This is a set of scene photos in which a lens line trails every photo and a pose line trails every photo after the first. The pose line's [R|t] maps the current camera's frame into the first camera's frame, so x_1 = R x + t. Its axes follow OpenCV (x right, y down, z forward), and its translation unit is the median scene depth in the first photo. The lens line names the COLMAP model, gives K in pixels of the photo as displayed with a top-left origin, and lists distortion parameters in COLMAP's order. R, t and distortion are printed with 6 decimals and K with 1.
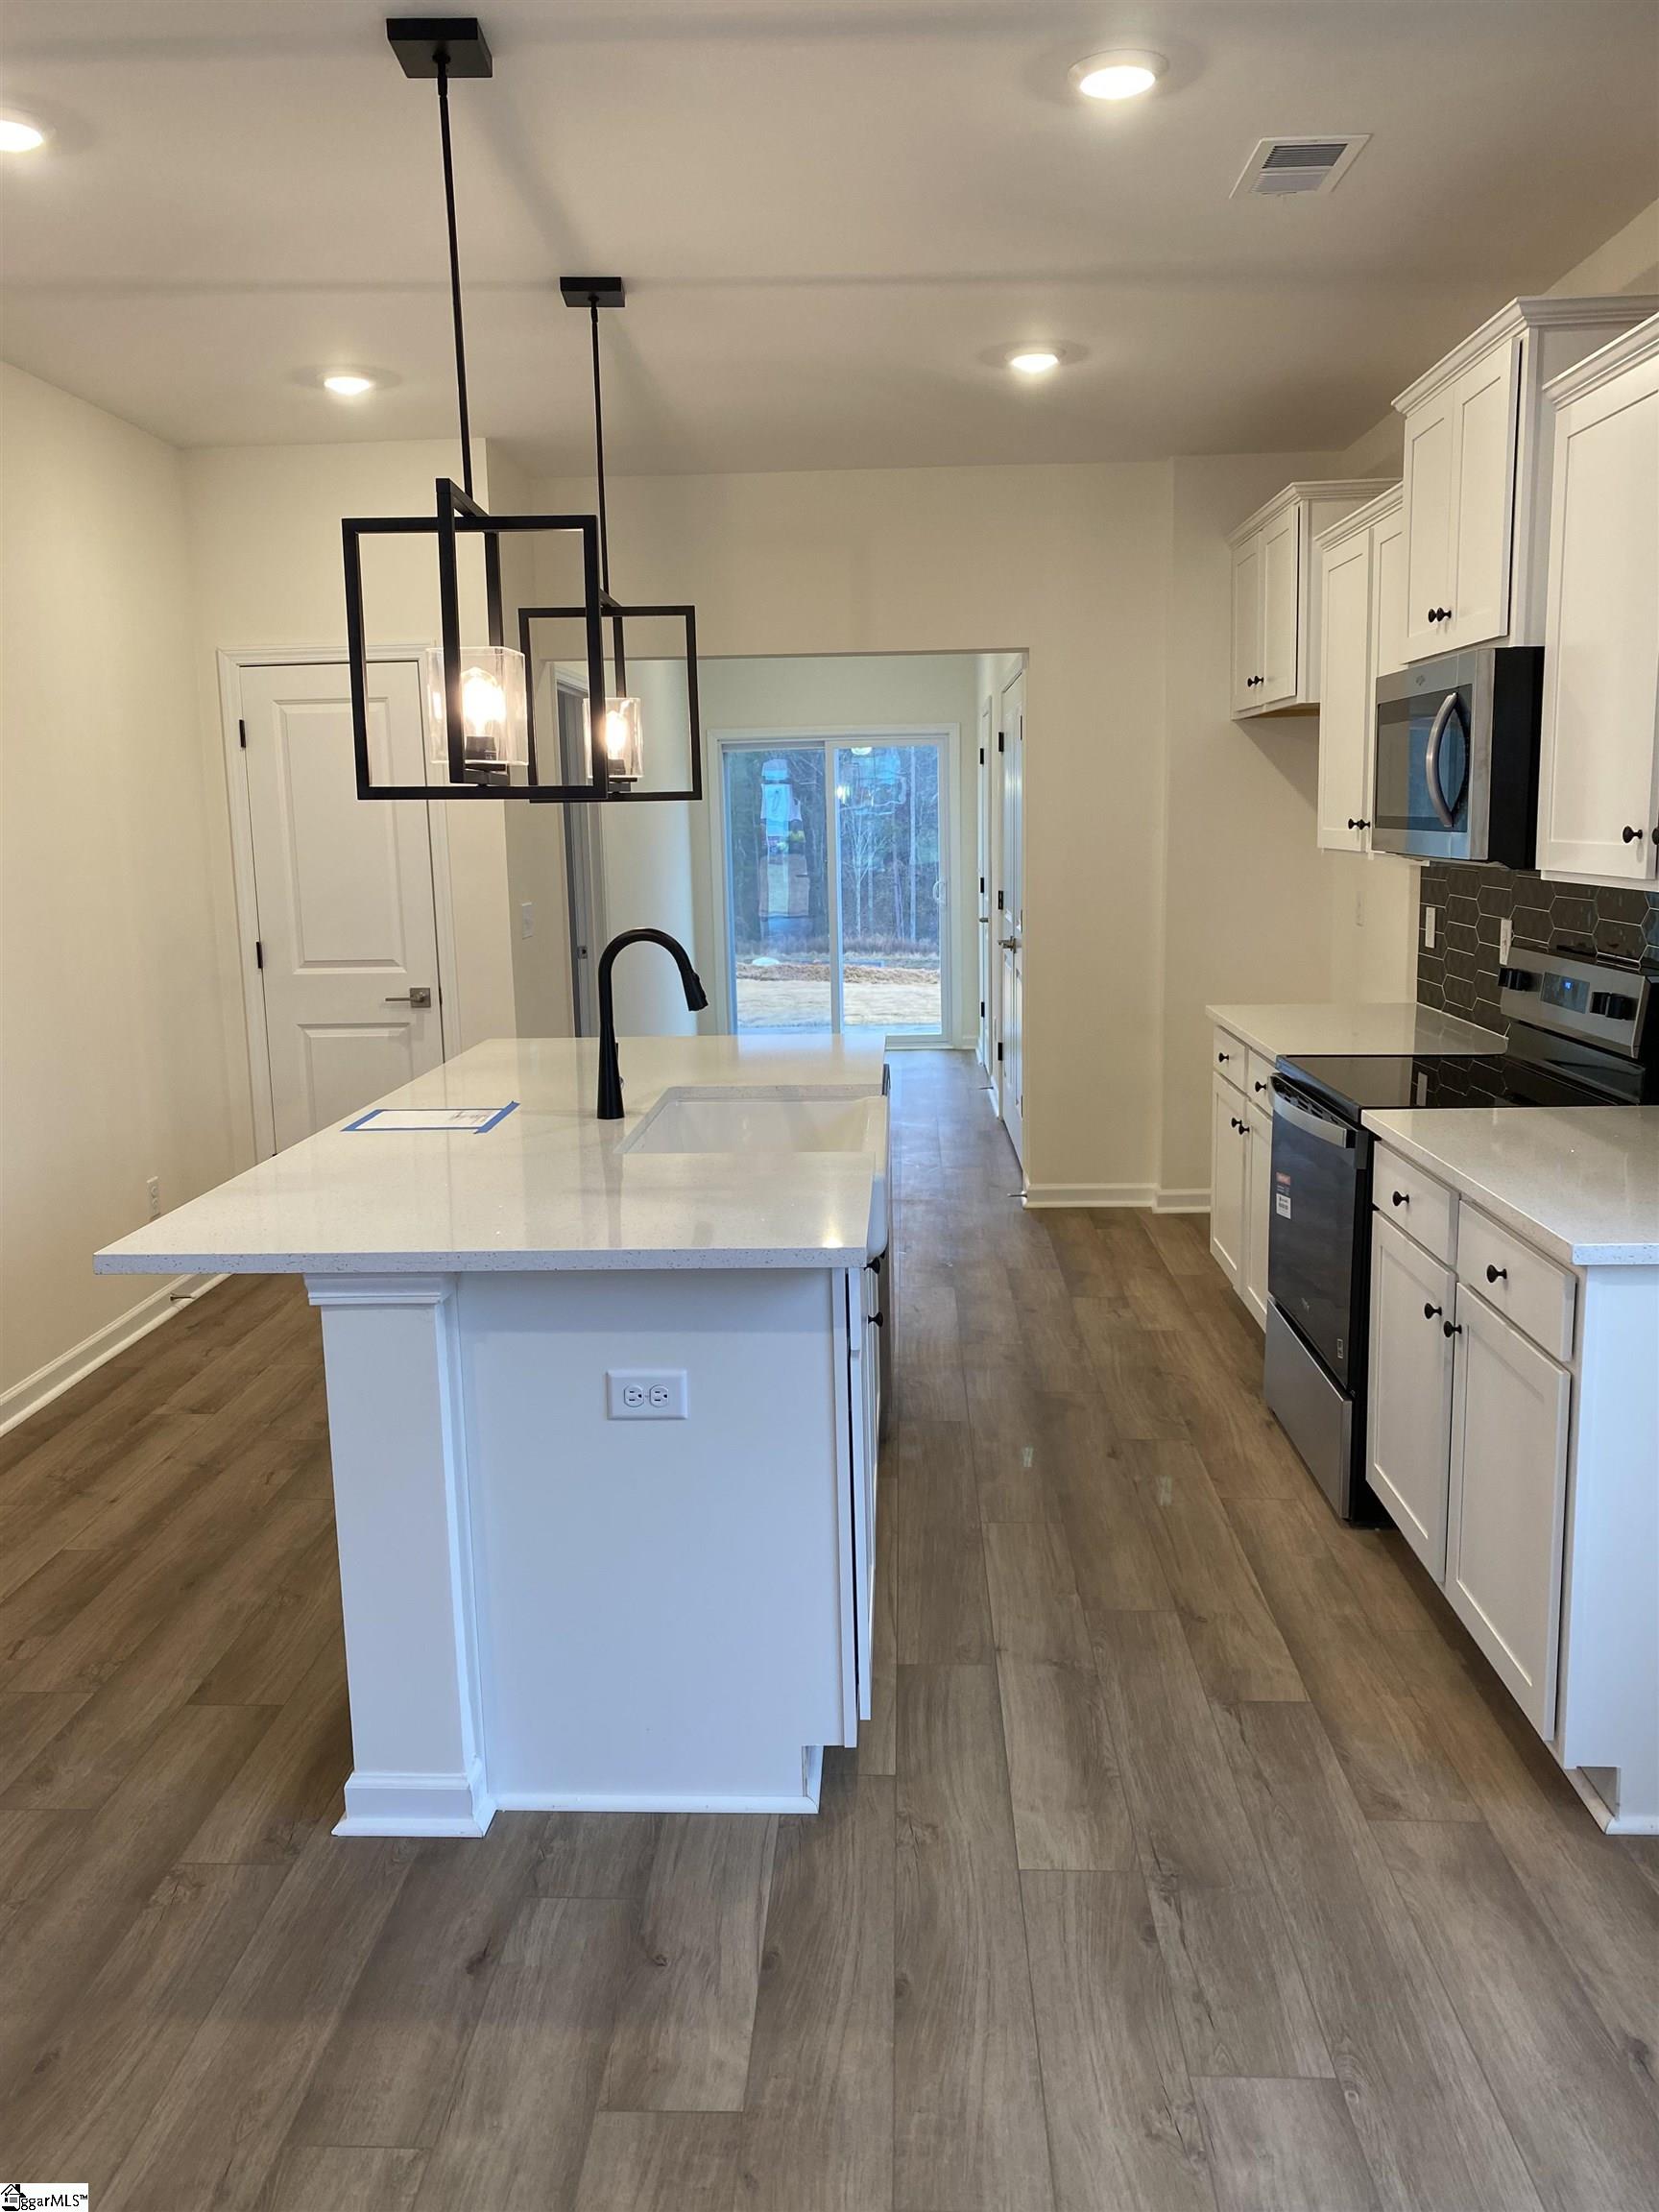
lens RADIAL K [[1681.2, 0, 829.7], [0, 1681.2, 1103.7], [0, 0, 1]] dist [0.041608, -0.000088]
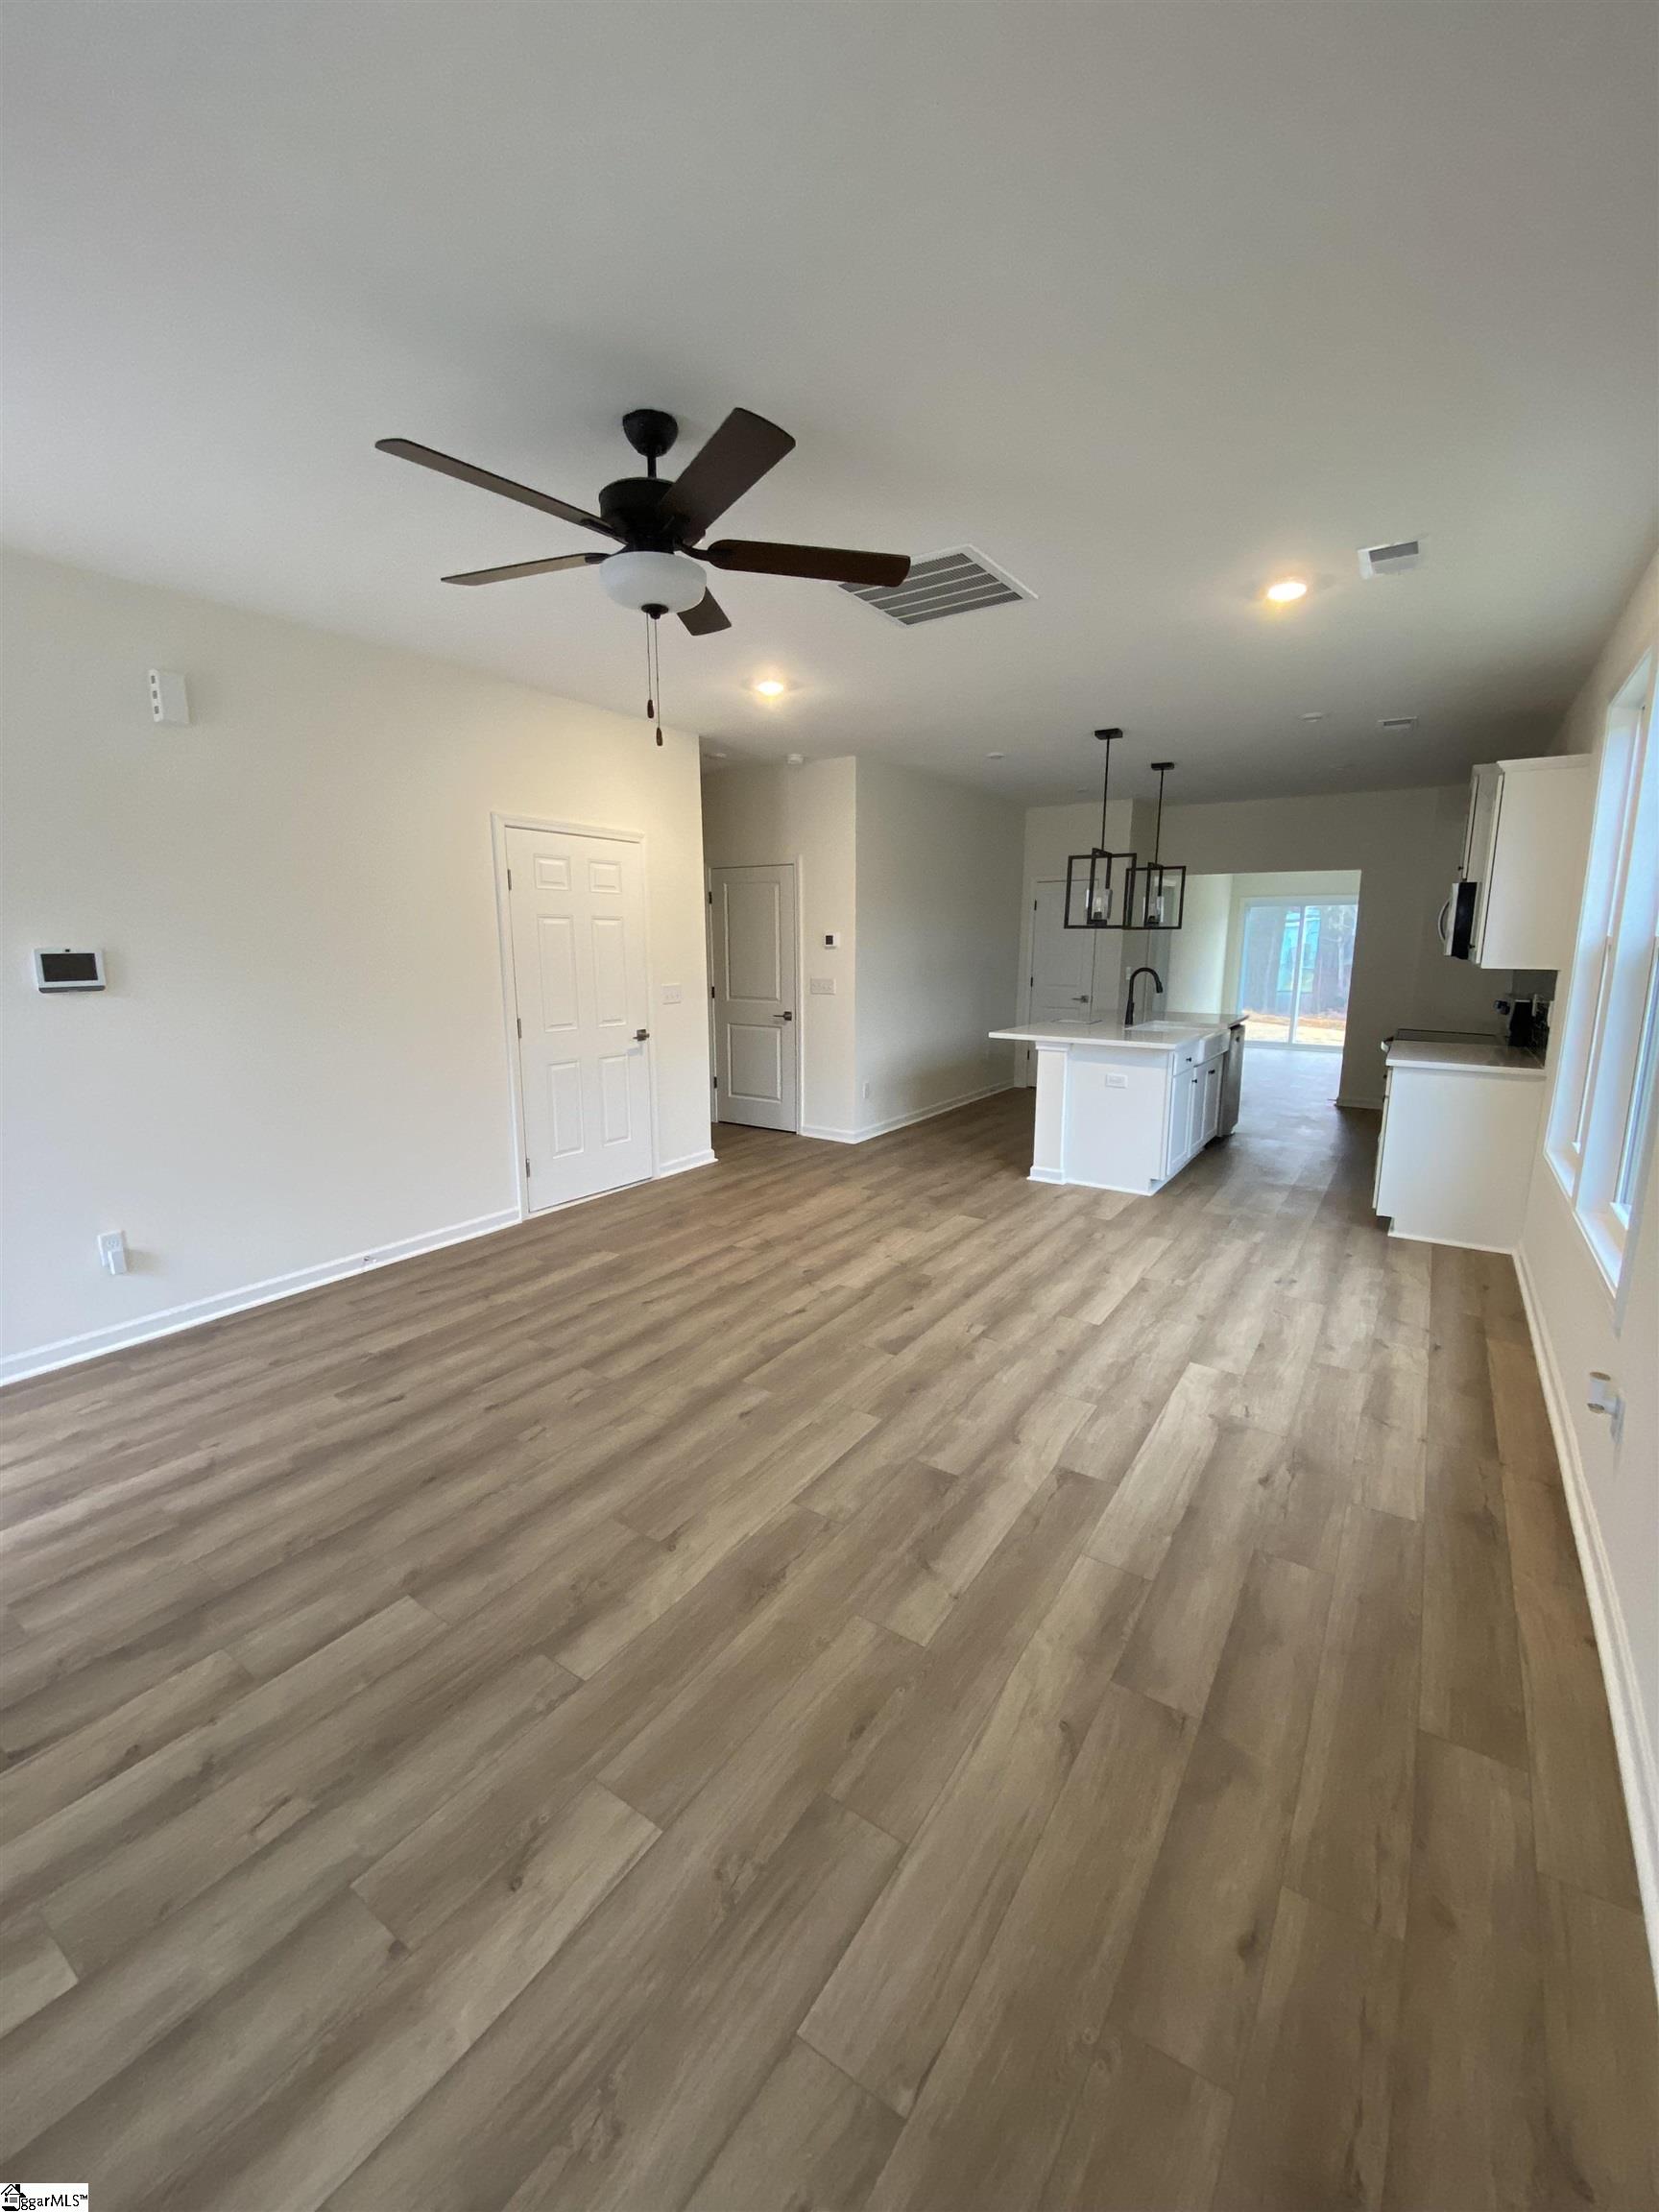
lens RADIAL K [[904.0, 0, 826.1], [0, 904.0, 1108.3], [0, 0, 1]] dist [0.000456, -0.000030]
pose [[0.850241, 0.112307, -0.514275, 0.371733], [-0.112518, 0.993170, 0.030864, 0.228601], [0.514228, 0.031623, 0.857070, -1.046221]]
